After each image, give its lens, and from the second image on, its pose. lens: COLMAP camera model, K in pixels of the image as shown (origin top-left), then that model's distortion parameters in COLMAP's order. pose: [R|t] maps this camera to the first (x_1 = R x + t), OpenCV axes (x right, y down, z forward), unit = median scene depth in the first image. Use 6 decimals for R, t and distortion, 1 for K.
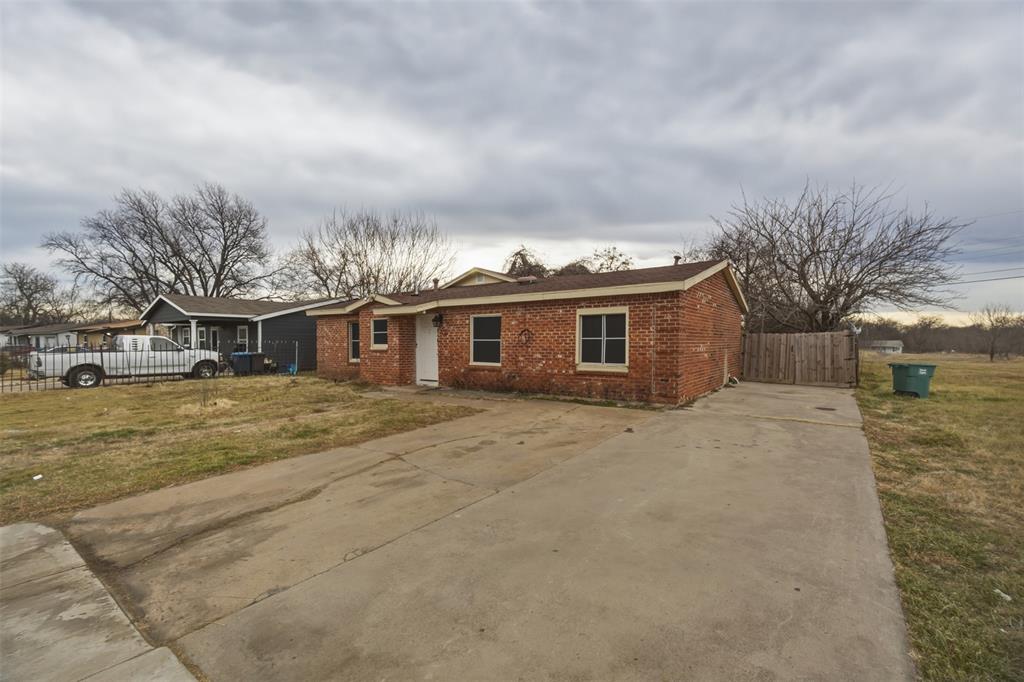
lens RADIAL K [[449.1, 0, 512.0], [0, 449.1, 341.0], [0, 0, 1]] dist [-0.003377, -0.000115]
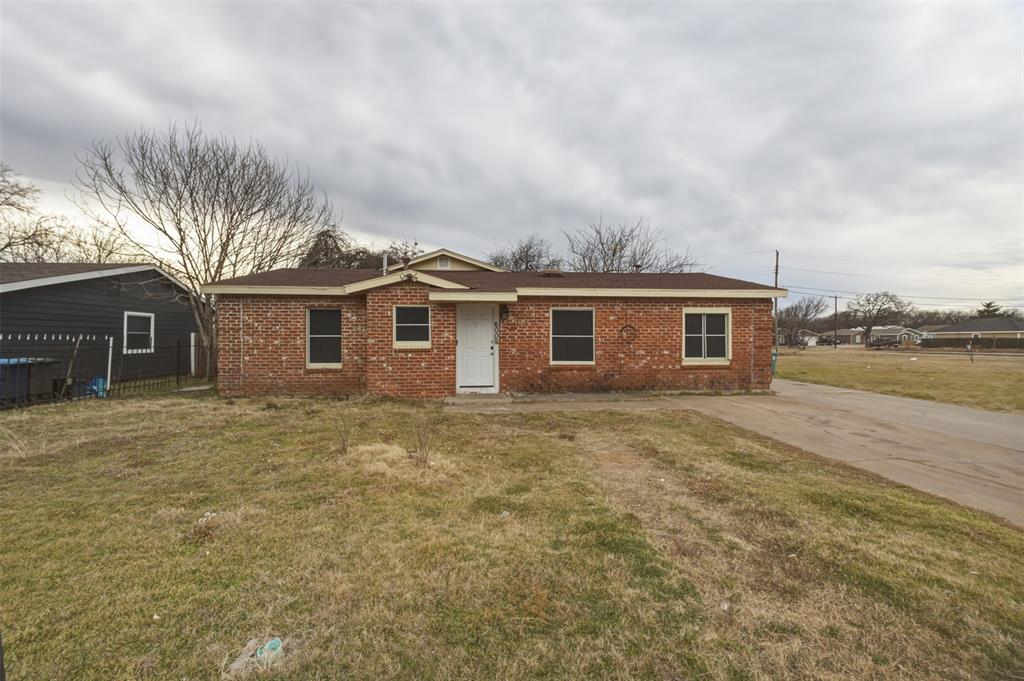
lens RADIAL K [[441.2, 0, 508.4], [0, 441.2, 339.4], [0, 0, 1]] dist [-0.008349, 0.000294]
pose [[0.753916, -0.000091, 0.656971, -0.787728], [-0.002236, 0.999994, 0.002705, 0.002308], [-0.656967, -0.003508, 0.753911, 0.449298]]
